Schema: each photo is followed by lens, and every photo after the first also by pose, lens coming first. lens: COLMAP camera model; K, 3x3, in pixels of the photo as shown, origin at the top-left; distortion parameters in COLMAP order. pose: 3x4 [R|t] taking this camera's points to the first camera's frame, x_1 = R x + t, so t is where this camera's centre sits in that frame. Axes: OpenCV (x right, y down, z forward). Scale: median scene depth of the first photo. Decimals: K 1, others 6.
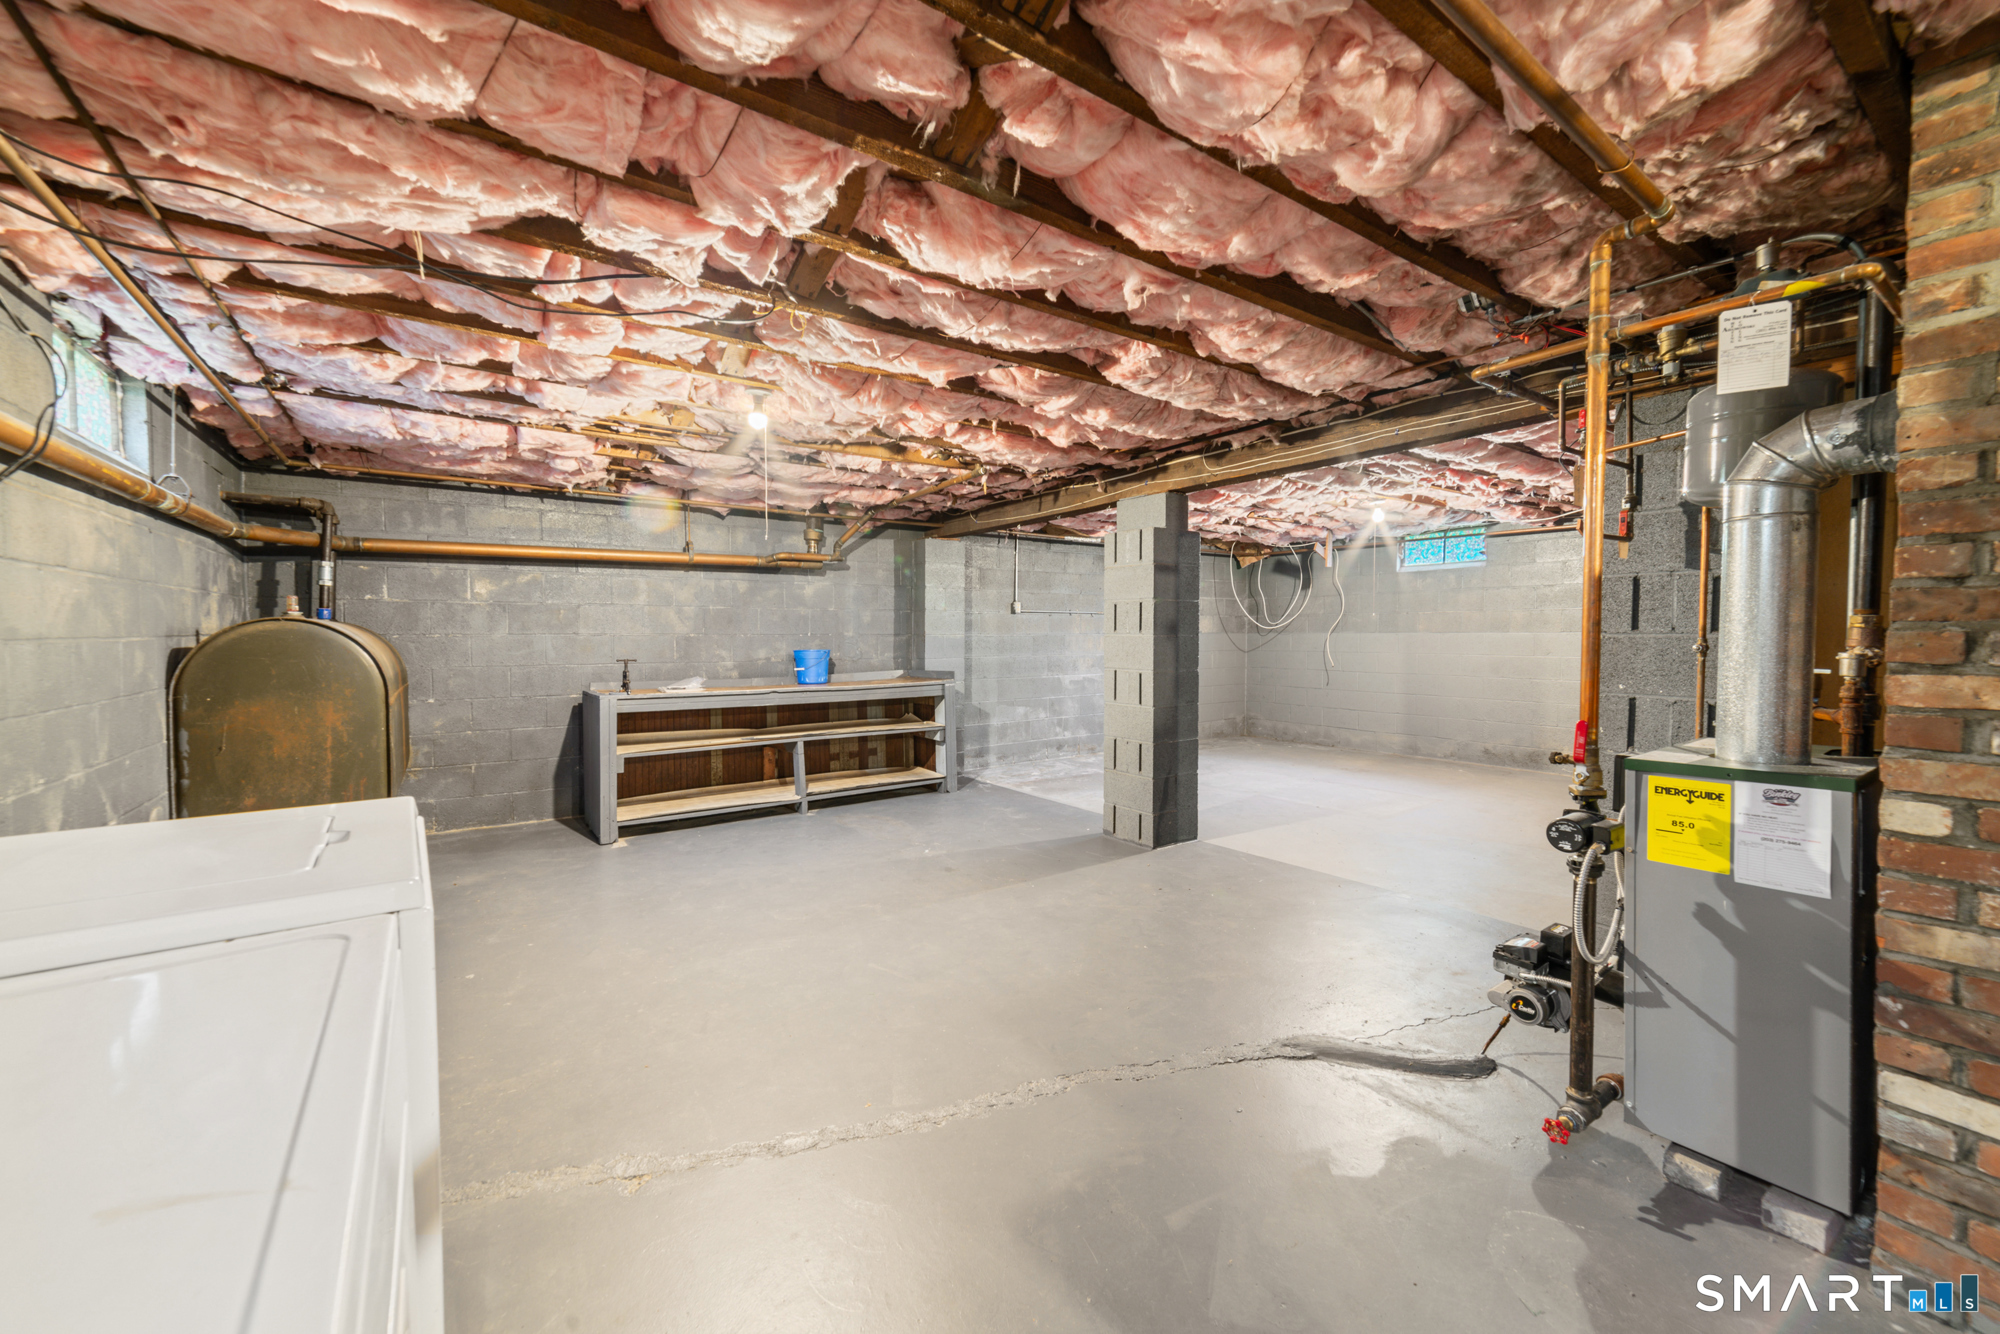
lens RADIAL K [[807.3, 0, 1003.3], [0, 807.3, 657.7], [0, 0, 1]] dist [-0.003433, -0.000492]
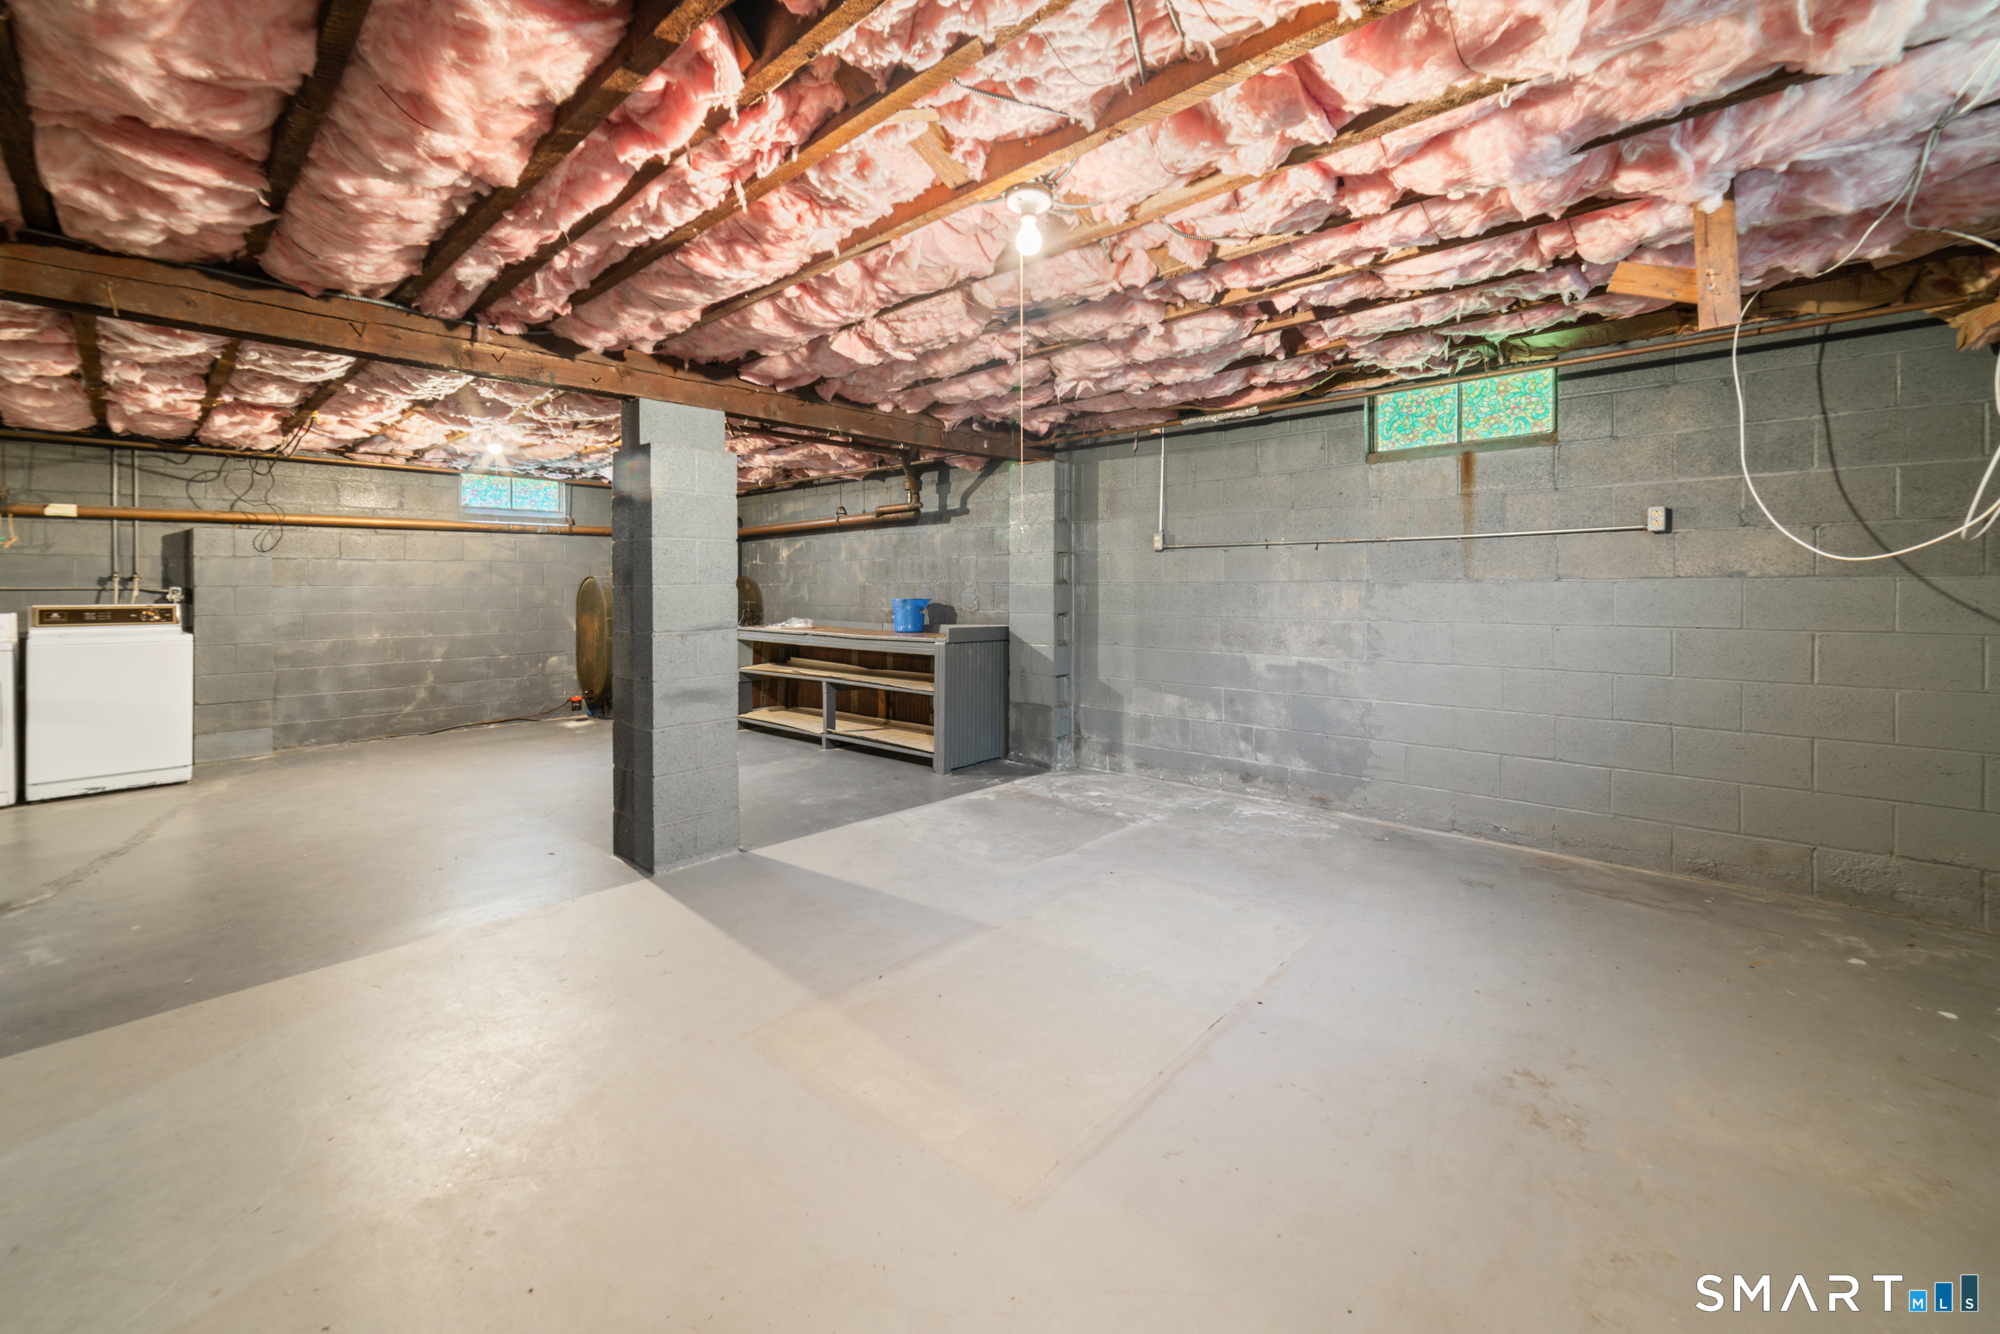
lens RADIAL K [[807.3, 0, 1011.4], [0, 807.3, 589.7], [0, 0, 1]] dist [-0.003433, -0.000492]
pose [[0.213739, -0.000848, -0.976891, 0.751302], [-0.036343, 0.999300, -0.008819, -0.015738], [0.976215, 0.037388, 0.213558, 0.879643]]
